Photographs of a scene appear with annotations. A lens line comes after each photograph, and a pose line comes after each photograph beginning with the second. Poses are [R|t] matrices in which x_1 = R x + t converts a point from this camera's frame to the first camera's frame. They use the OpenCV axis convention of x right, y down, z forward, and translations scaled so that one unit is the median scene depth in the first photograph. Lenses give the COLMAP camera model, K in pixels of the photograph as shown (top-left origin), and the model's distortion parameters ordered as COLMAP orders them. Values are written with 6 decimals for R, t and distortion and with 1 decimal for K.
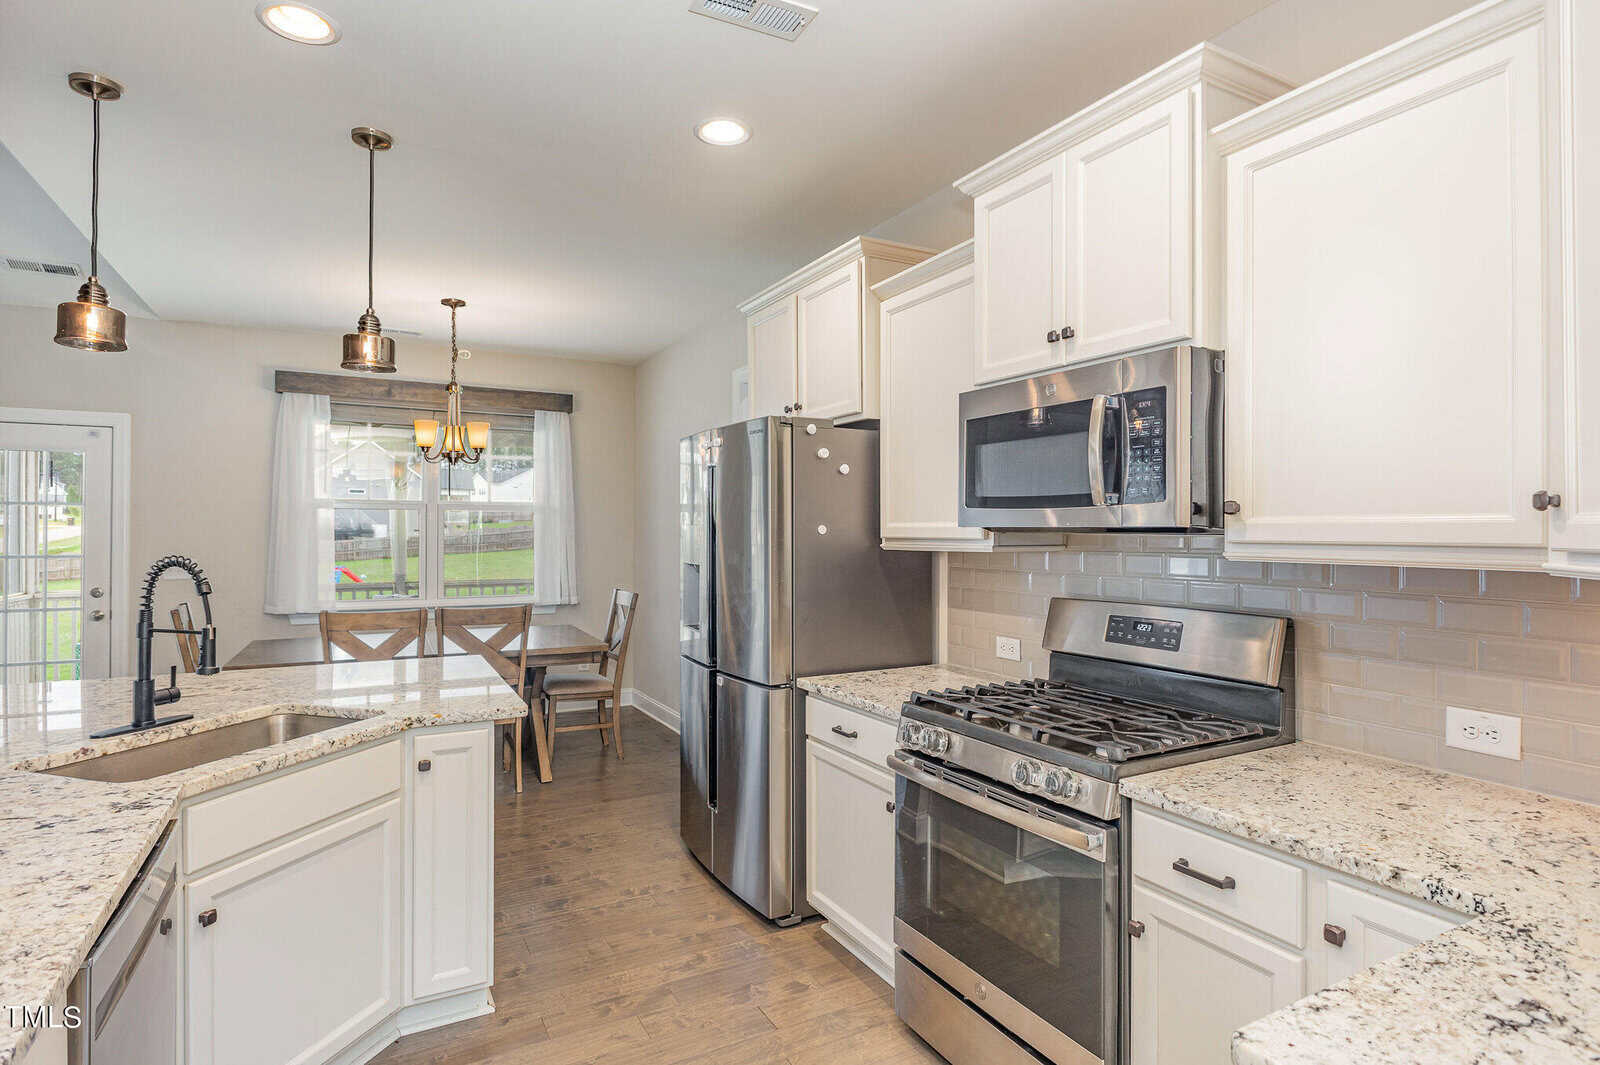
lens RADIAL K [[831.2, 0, 805.0], [0, 831.2, 524.0], [0, 0, 1]] dist [0.001631, -0.000091]
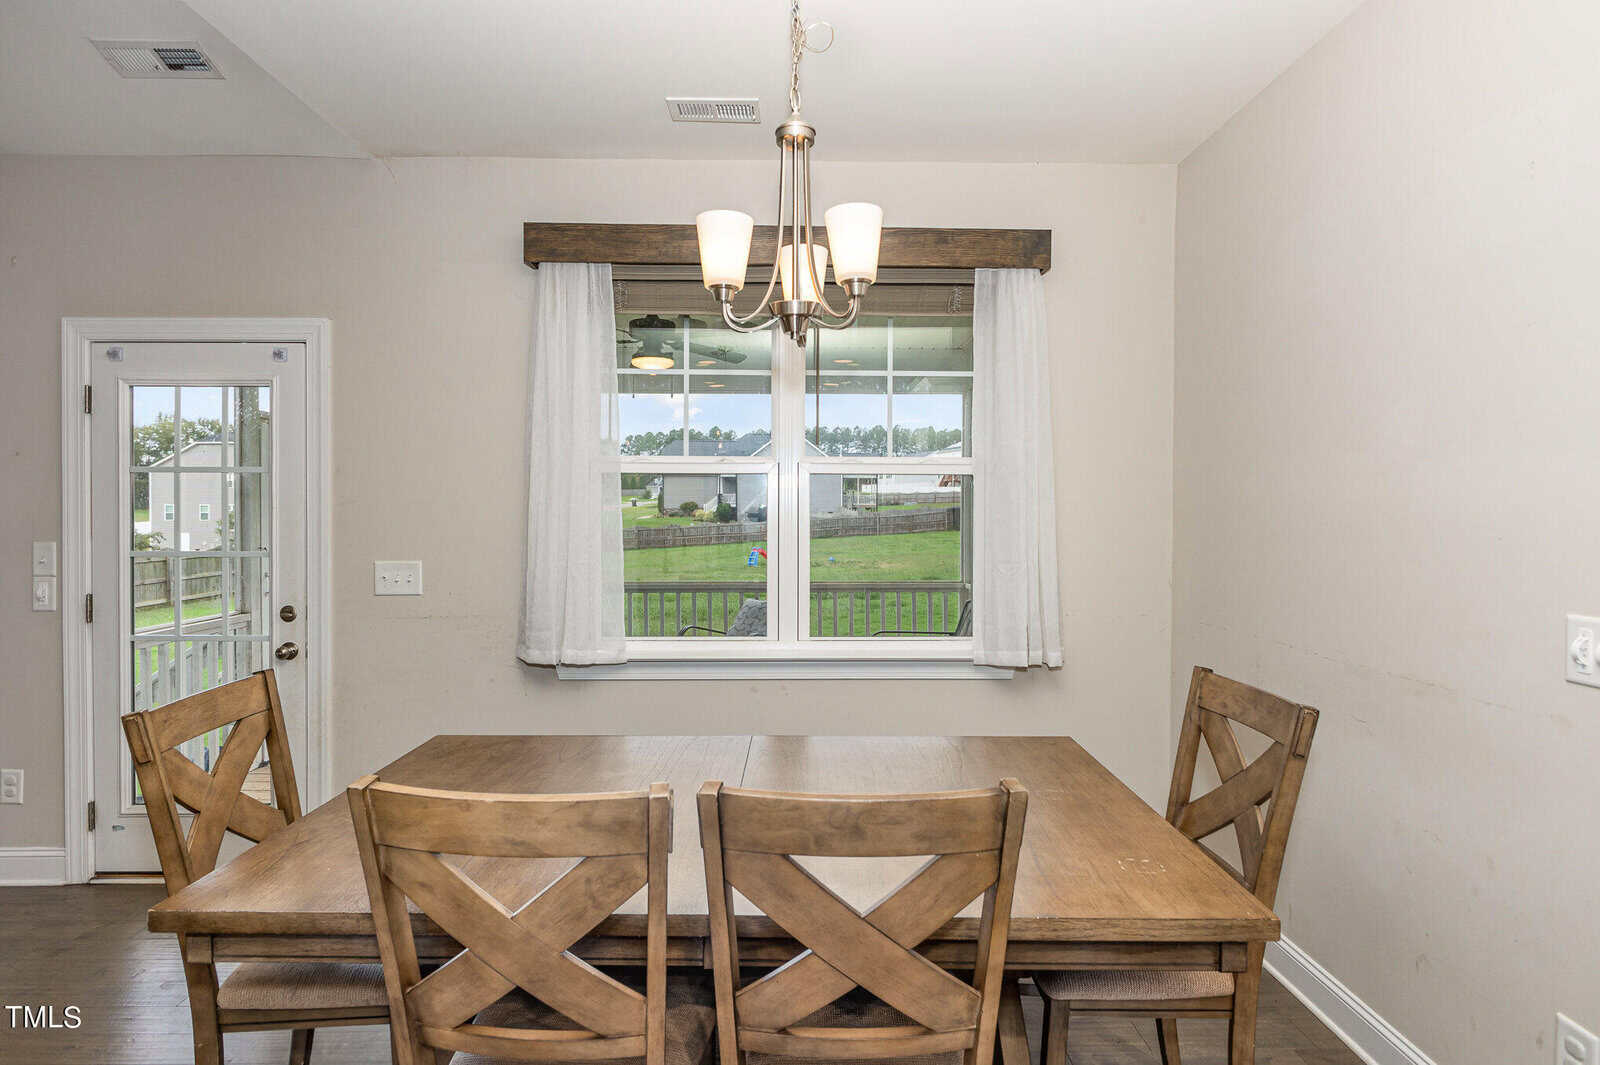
lens RADIAL K [[831.2, 0, 806.0], [0, 831.2, 523.5], [0, 0, 1]] dist [0.001631, -0.000091]
pose [[0.891723, 0.005544, -0.452548, -0.231914], [0.003761, 0.999800, 0.019659, 0.004920], [0.452567, -0.019232, 0.891523, 0.623350]]
